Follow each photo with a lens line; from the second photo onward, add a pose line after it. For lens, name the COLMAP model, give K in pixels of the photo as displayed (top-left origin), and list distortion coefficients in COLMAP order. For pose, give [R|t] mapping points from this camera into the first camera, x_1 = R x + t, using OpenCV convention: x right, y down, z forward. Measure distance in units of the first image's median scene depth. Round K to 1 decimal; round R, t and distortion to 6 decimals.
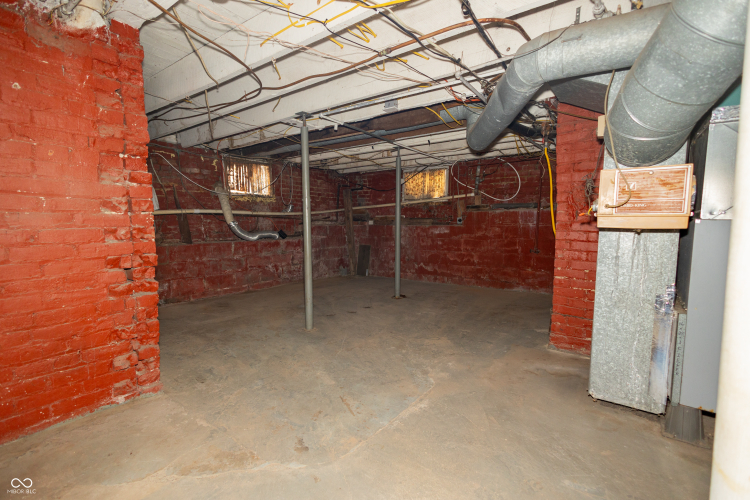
lens RADIAL K [[347.0, 0, 372.2], [0, 347.0, 250.8], [0, 0, 1]] dist [0.011088, 0.000111]
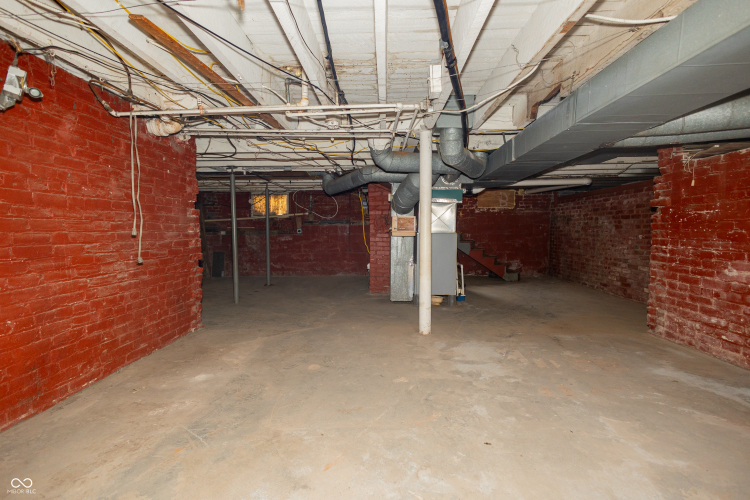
lens RADIAL K [[347.0, 0, 373.8], [0, 347.0, 251.1], [0, 0, 1]] dist [0.011088, 0.000111]
pose [[0.822739, -0.038204, 0.567134, -0.327553], [0.050837, 0.998686, -0.006475, 0.021057], [-0.566141, 0.034158, 0.823600, -0.374885]]
